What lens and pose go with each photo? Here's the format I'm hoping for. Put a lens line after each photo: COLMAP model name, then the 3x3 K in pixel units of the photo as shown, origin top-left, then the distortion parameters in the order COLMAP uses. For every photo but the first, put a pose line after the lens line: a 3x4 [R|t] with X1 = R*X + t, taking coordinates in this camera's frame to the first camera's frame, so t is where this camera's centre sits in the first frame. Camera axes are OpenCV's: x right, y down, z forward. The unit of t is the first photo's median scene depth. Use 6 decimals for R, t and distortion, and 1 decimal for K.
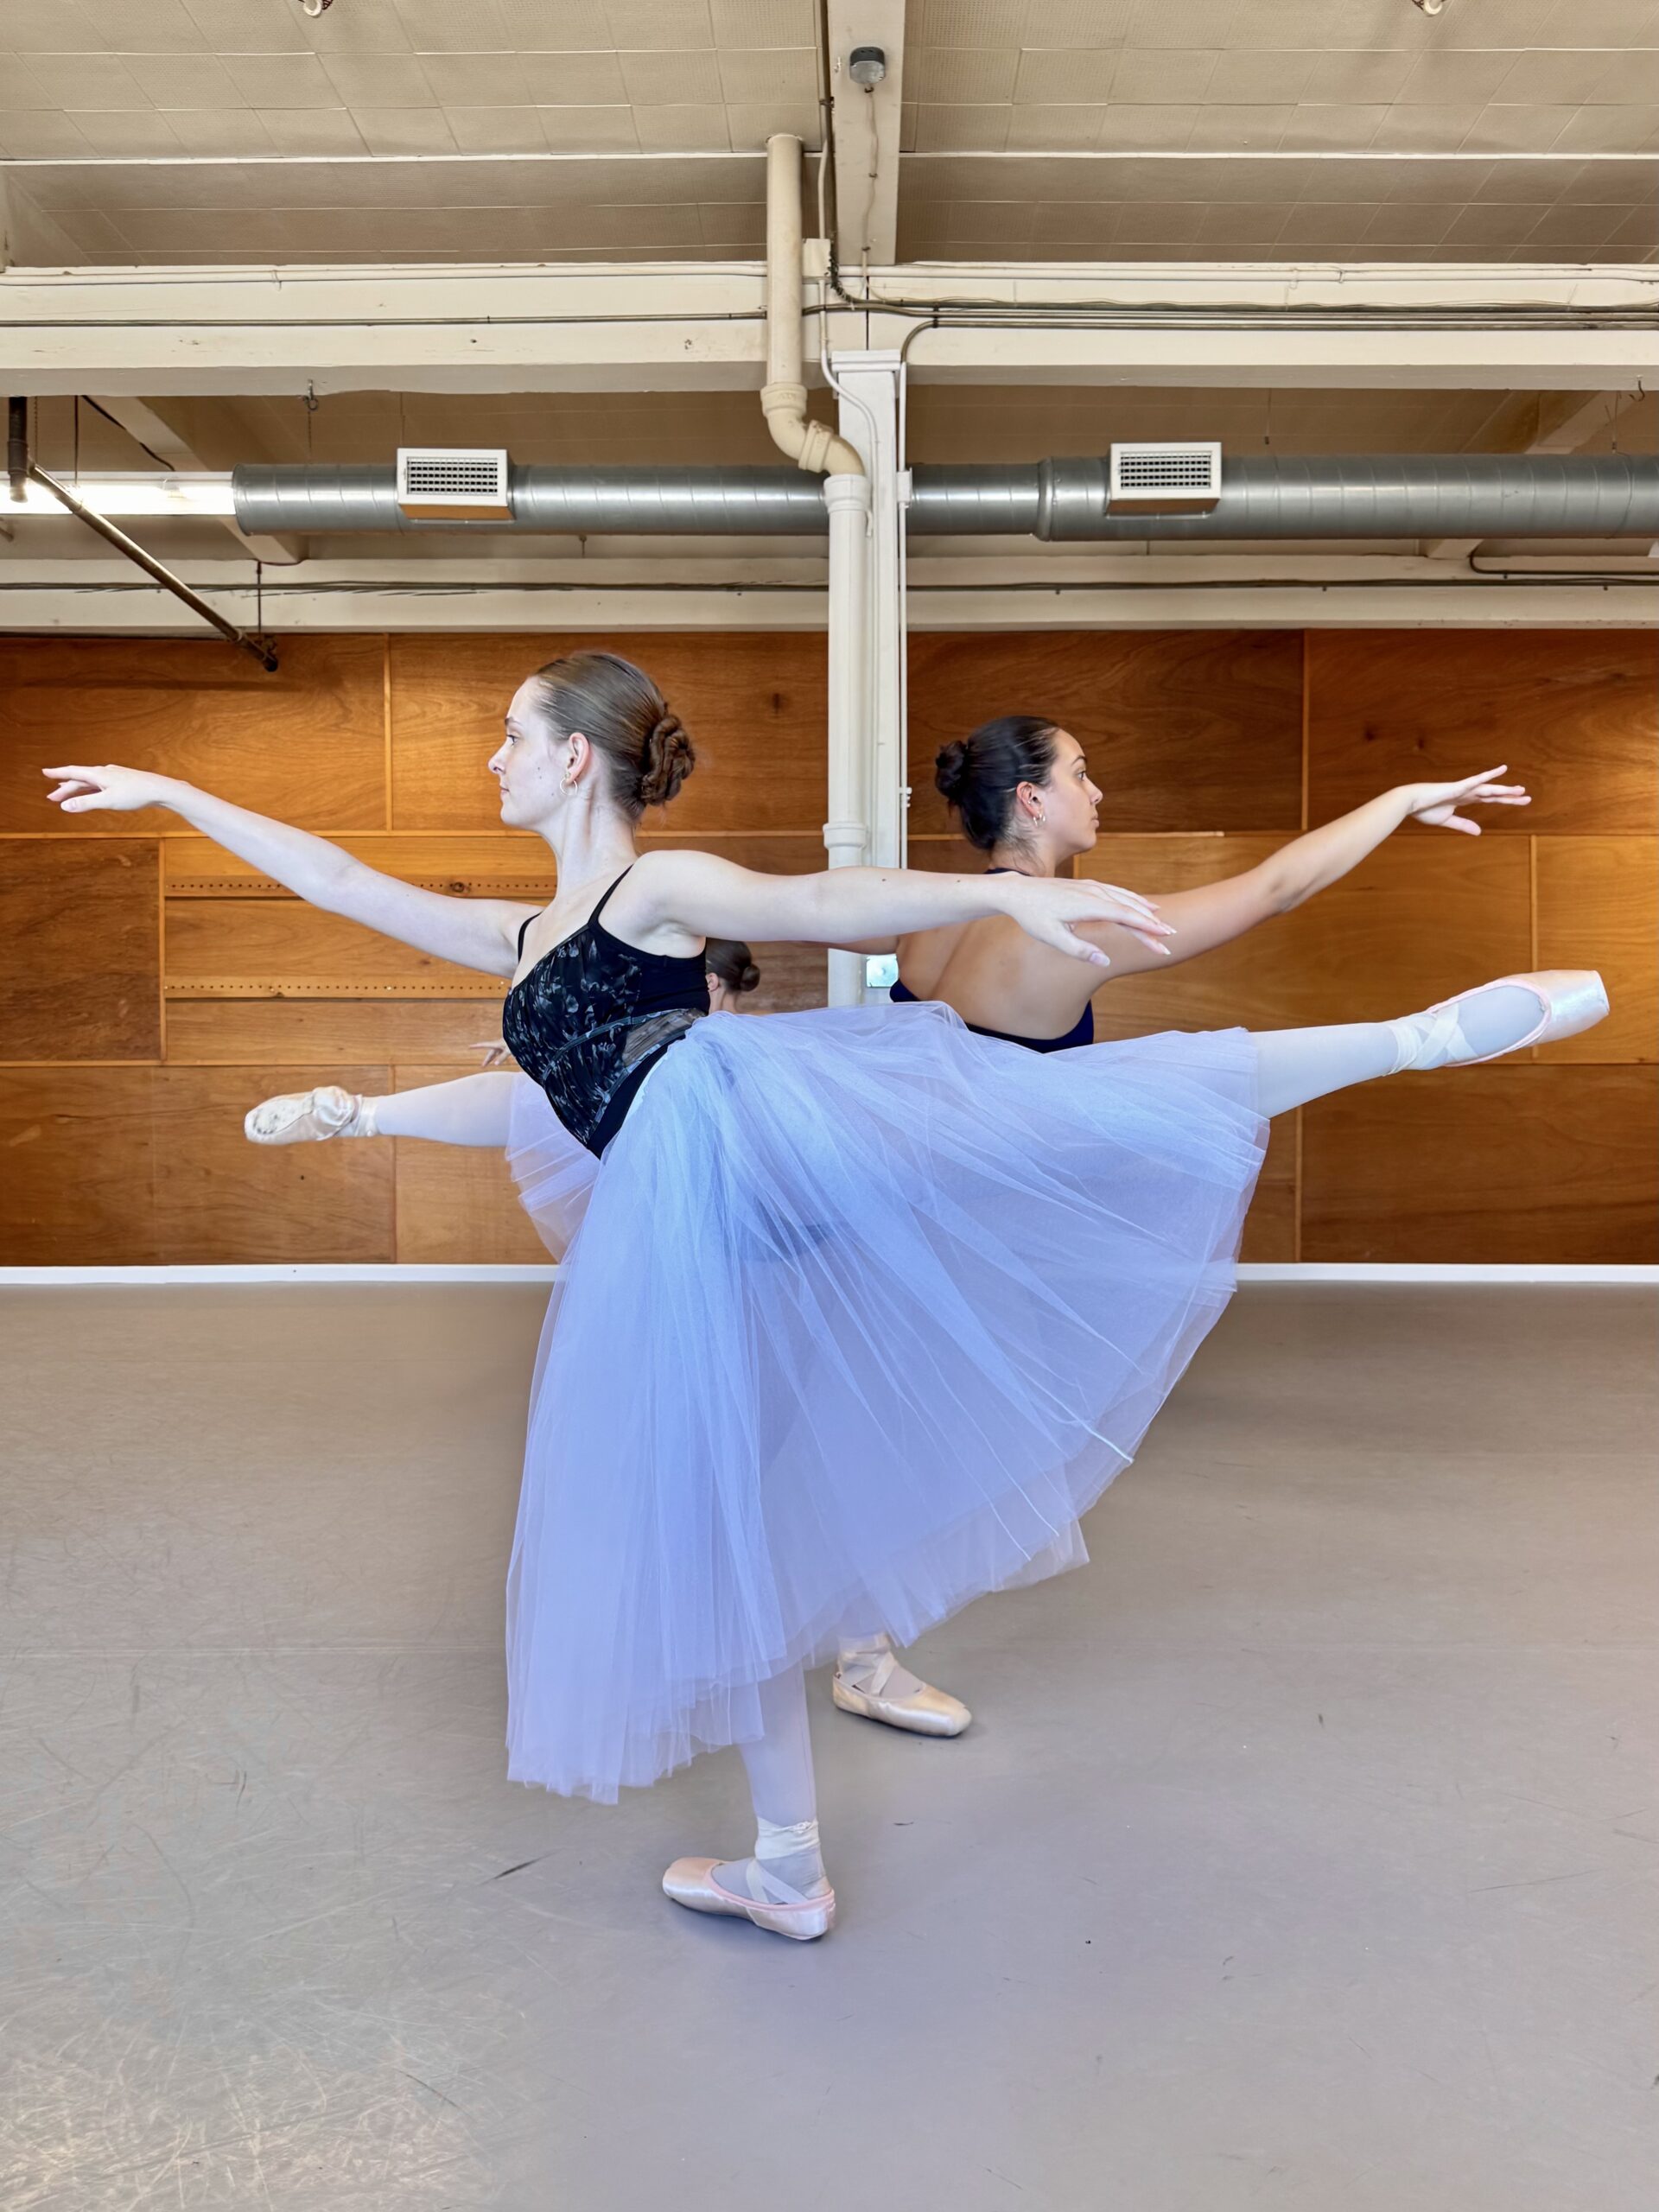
lens RADIAL K [[1560.3, 0, 865.1], [0, 1560.3, 1166.1], [0, 0, 1]] dist [-0.016415, 0.001534]
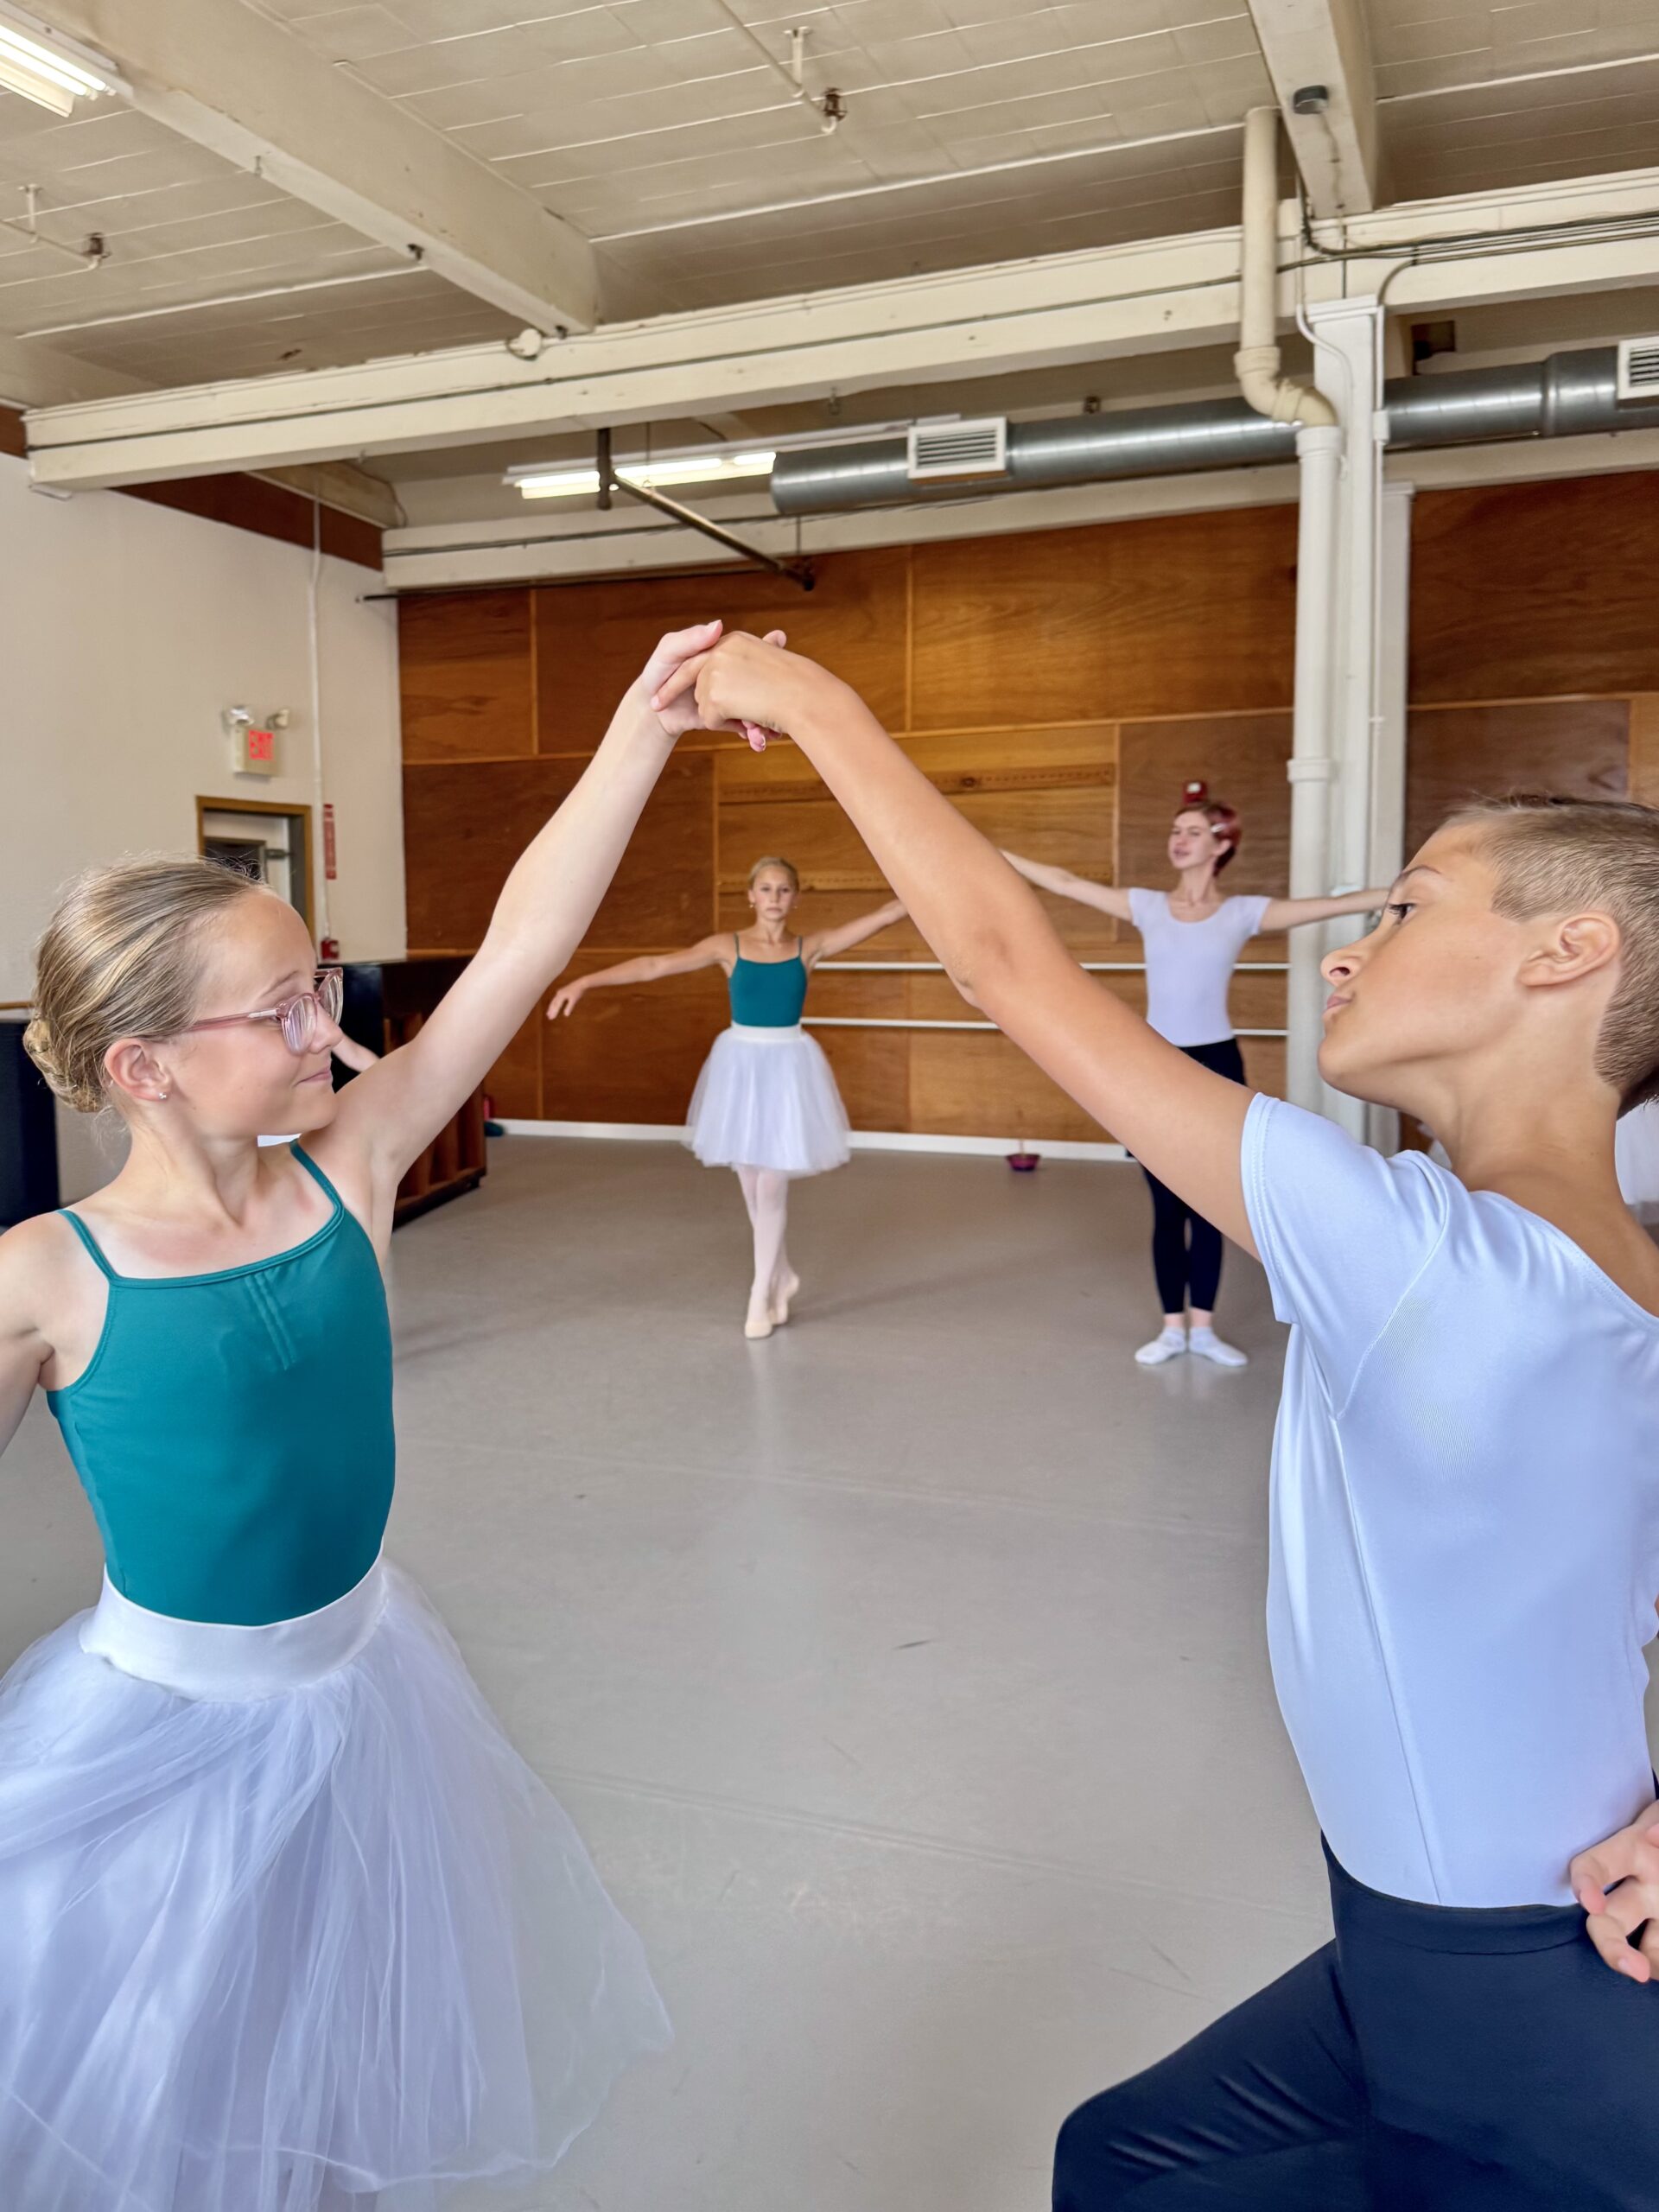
lens RADIAL K [[1754.2, 0, 763.7], [0, 1754.2, 1072.7], [0, 0, 1]] dist [0.135966, -0.273946]
pose [[0.921976, 0.033070, -0.385832, 0.082909], [-0.009045, 0.997914, 0.063918, -0.059343], [0.387141, -0.055441, 0.920352, -0.181596]]
